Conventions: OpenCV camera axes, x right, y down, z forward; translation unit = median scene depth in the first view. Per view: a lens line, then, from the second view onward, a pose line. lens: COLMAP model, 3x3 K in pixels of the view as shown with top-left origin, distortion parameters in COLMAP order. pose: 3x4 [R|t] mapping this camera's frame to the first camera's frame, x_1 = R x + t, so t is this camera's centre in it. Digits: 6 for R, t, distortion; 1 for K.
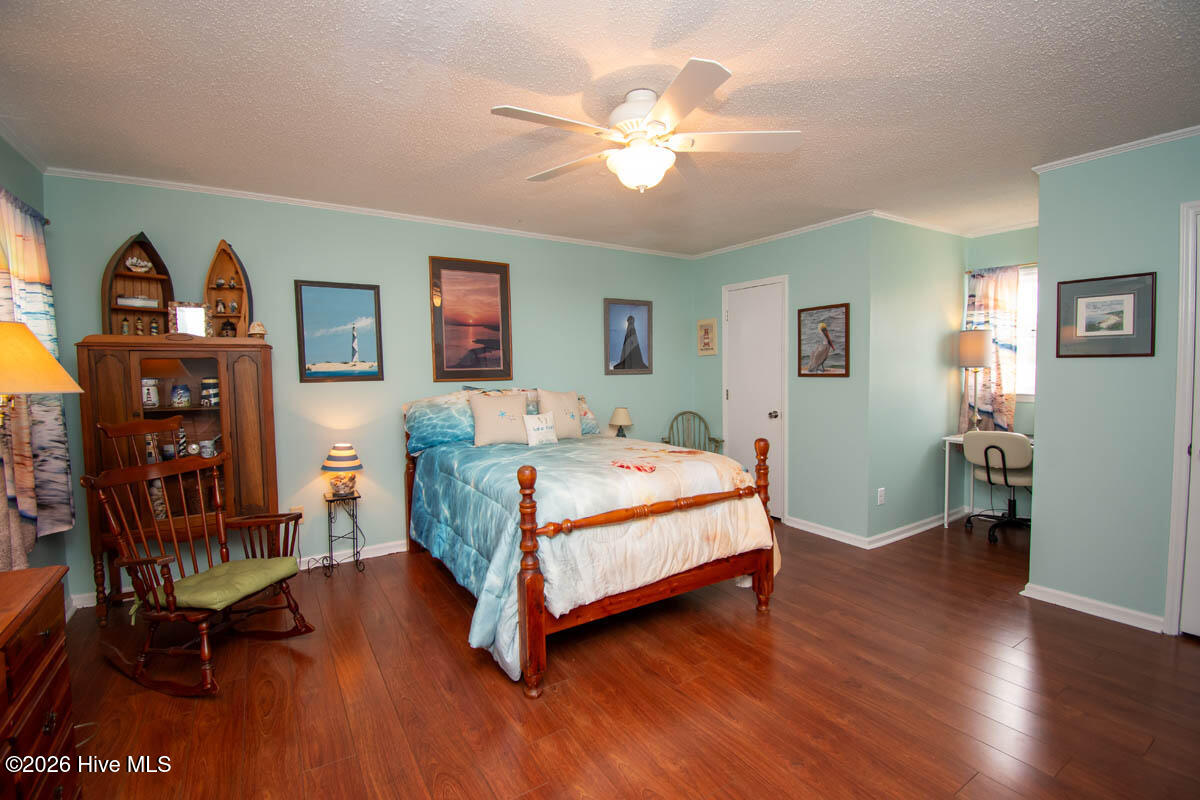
lens RADIAL K [[528.6, 0, 602.5], [0, 528.6, 397.3], [0, 0, 1]] dist [0.017440, -0.019857]
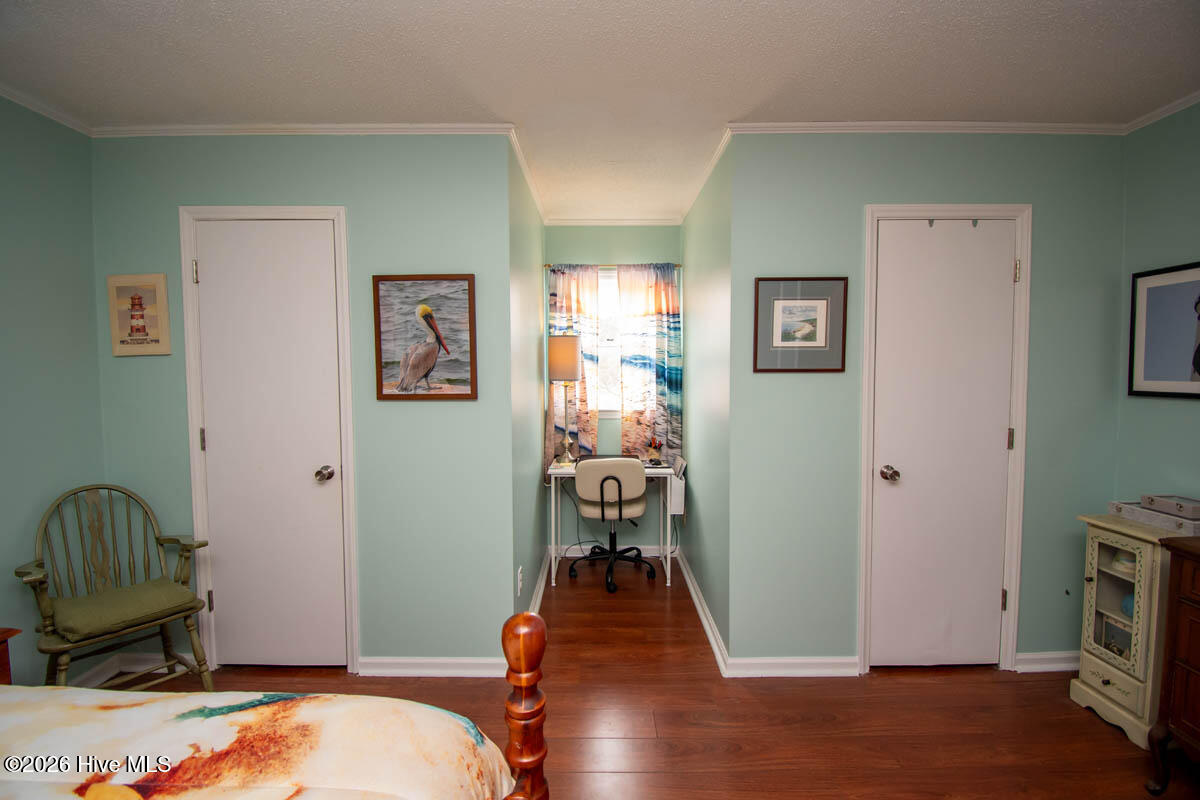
lens RADIAL K [[528.6, 0, 602.5], [0, 528.6, 397.3], [0, 0, 1]] dist [0.017440, -0.019857]
pose [[0.543460, -0.032720, 0.838797, 0.041021], [0.043735, 0.998987, 0.010633, -0.039012], [-0.838295, 0.030906, 0.544341, 0.534433]]
